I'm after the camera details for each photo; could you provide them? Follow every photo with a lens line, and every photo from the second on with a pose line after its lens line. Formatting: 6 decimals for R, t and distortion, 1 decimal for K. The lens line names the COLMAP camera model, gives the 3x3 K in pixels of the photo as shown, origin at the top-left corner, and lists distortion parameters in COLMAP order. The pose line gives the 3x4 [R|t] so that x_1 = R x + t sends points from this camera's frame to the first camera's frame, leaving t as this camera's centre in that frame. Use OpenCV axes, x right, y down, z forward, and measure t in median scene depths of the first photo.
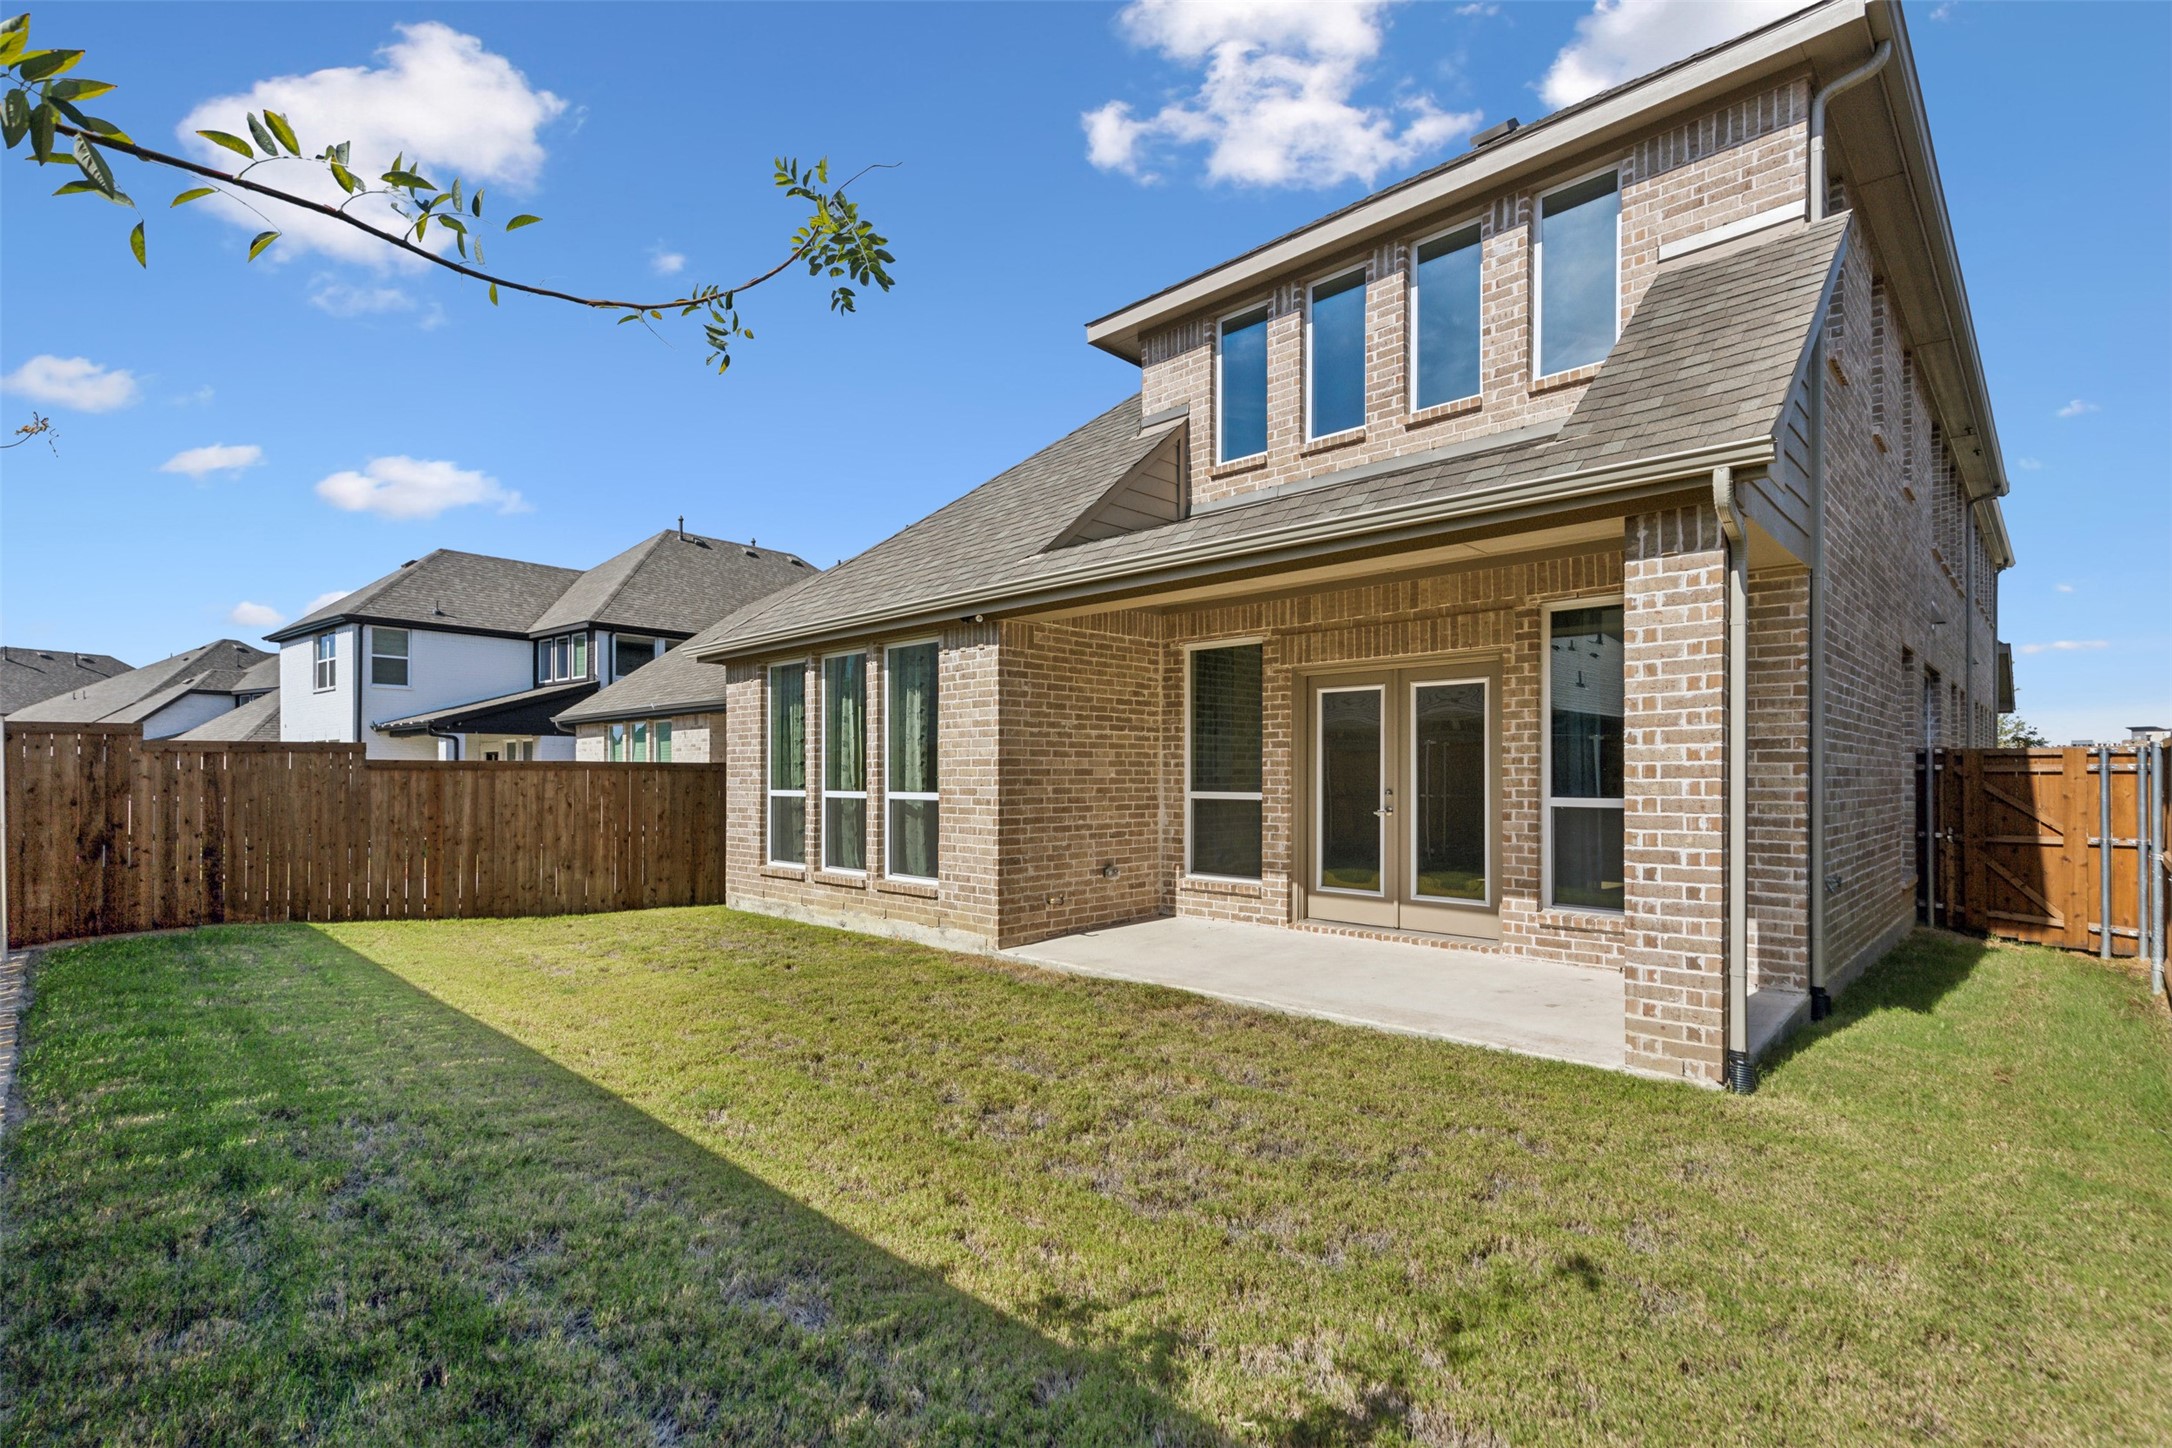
lens RADIAL K [[1013.1, 0, 1084.0], [0, 1013.1, 776.7], [0, 0, 1]] dist [0.000534, 0.000046]
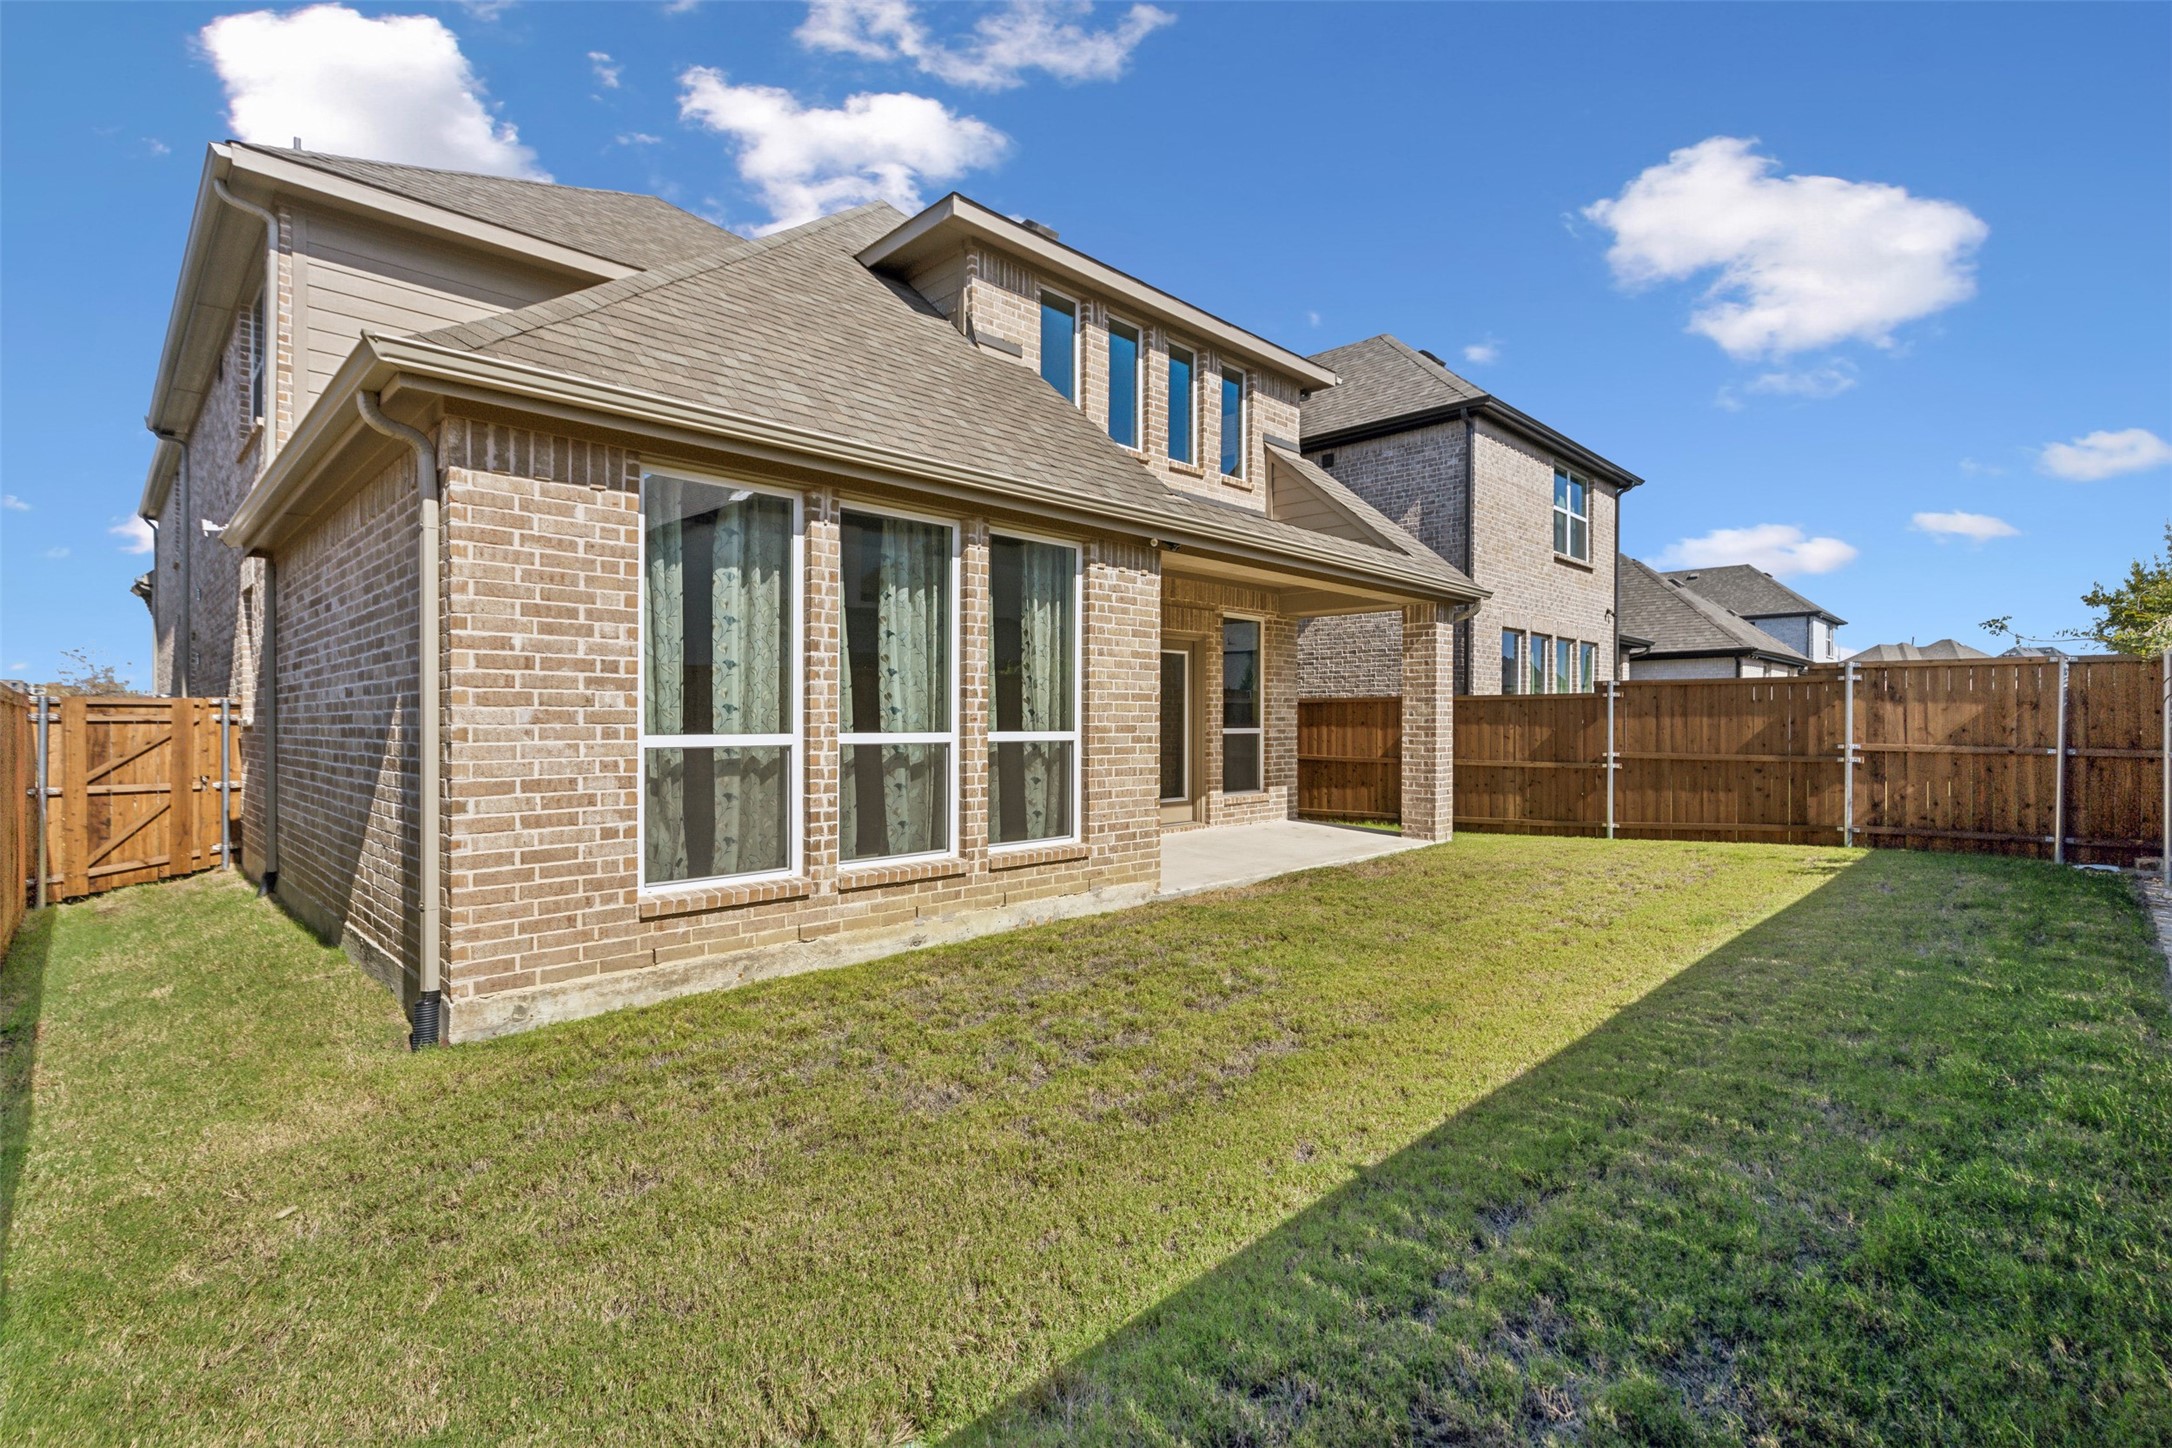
lens RADIAL K [[986.7, 0, 1098.5], [0, 986.7, 731.1], [0, 0, 1]] dist [0.003534, 0.000227]
pose [[0.004291, -0.009082, 0.999950, -0.972983], [-0.002025, 0.999957, 0.009091, 0.008628], [-0.999989, -0.002064, 0.004272, 1.001614]]
